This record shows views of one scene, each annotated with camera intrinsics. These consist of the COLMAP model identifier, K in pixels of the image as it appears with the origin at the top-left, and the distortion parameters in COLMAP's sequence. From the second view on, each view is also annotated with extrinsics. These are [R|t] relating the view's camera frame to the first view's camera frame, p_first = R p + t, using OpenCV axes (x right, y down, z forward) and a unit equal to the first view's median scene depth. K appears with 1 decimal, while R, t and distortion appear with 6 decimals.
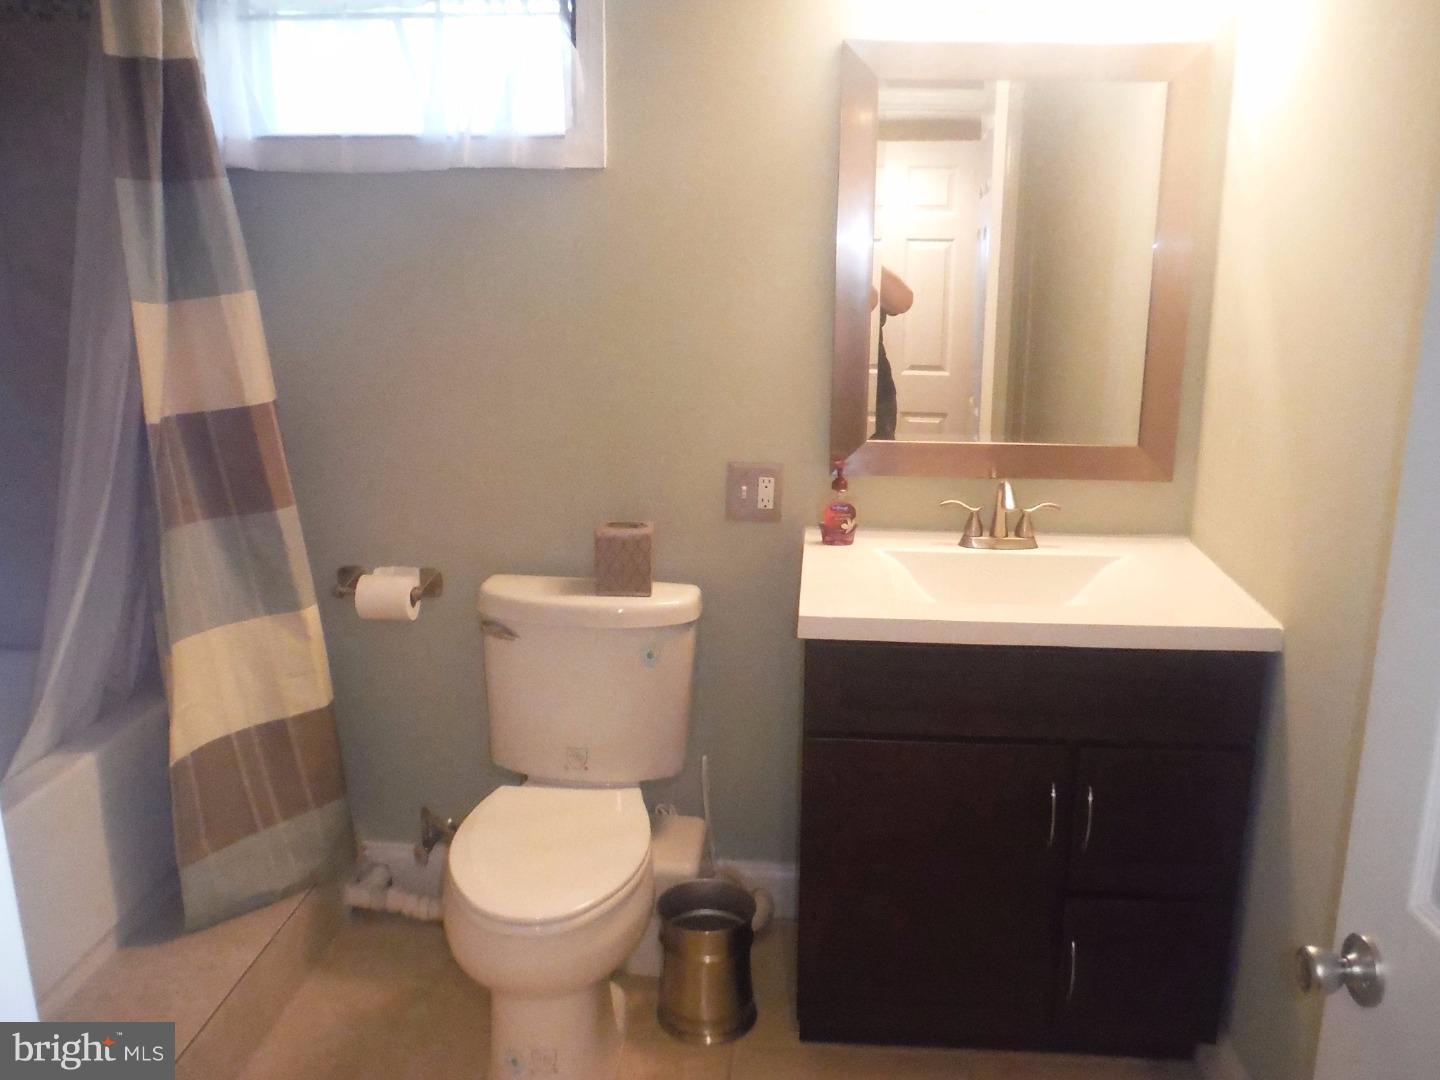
lens RADIAL K [[1209.0, 0, 720.0], [0, 1209.0, 540.0], [0, 0, 1]] dist [-0.096619, 0.069855]
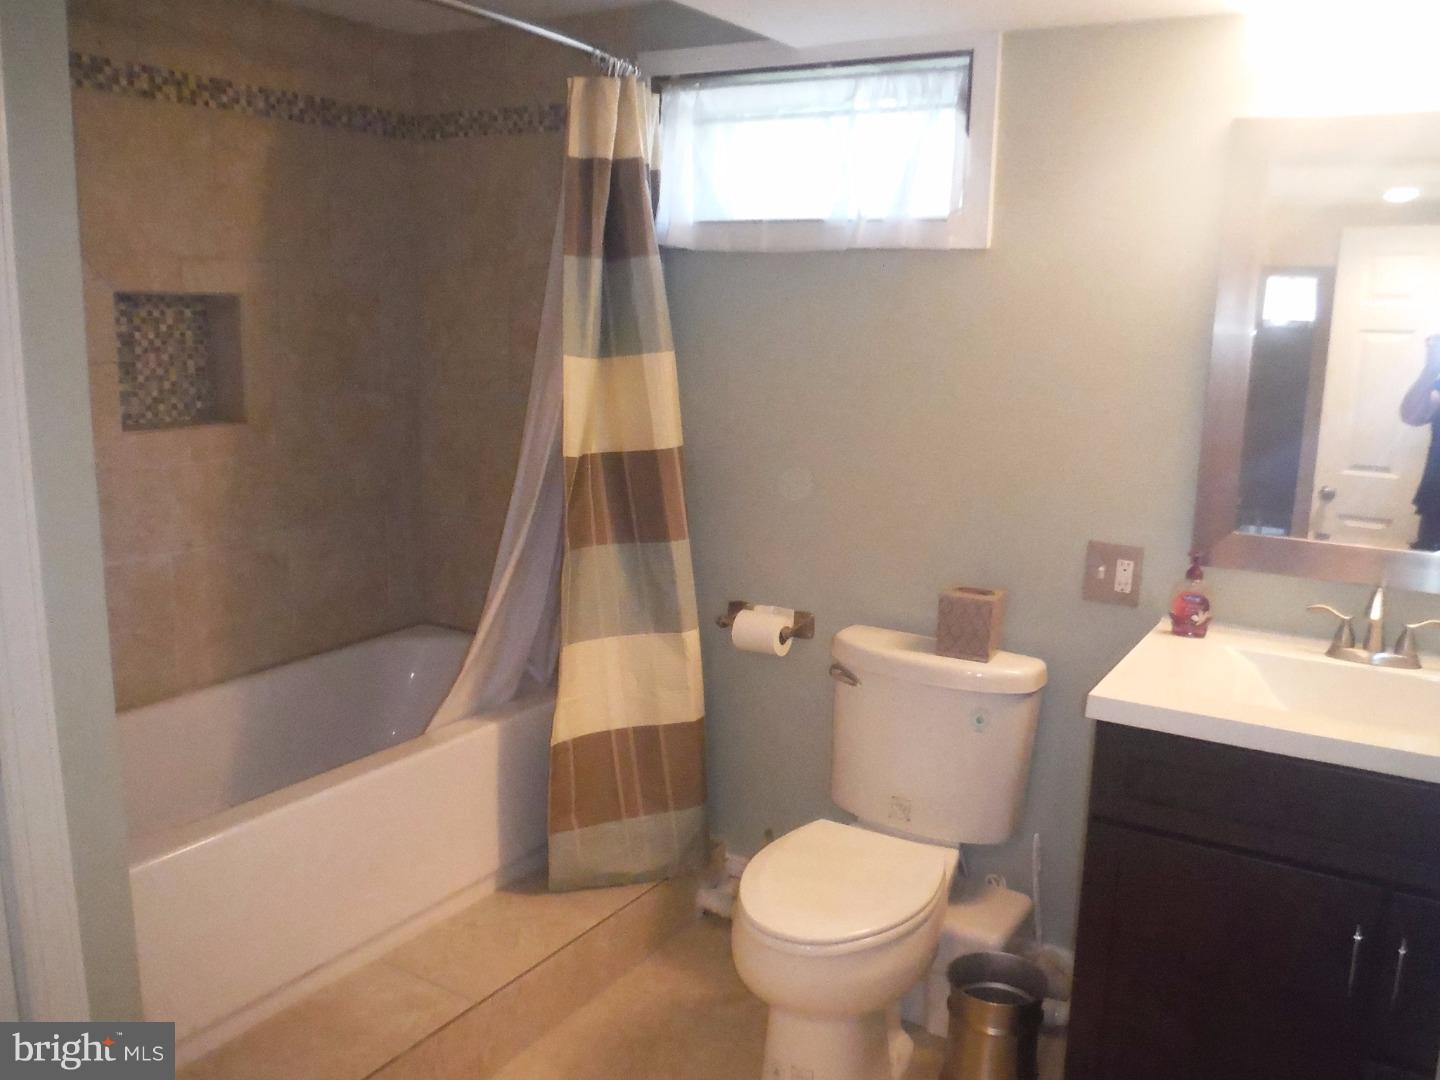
lens RADIAL K [[1209.0, 0, 720.0], [0, 1209.0, 540.0], [0, 0, 1]] dist [-0.096619, 0.069855]
pose [[0.891078, 0.097311, -0.443295, 0.181807], [-0.125775, 0.991435, -0.035186, 0.007943], [0.436074, 0.087108, 0.895685, -0.017430]]
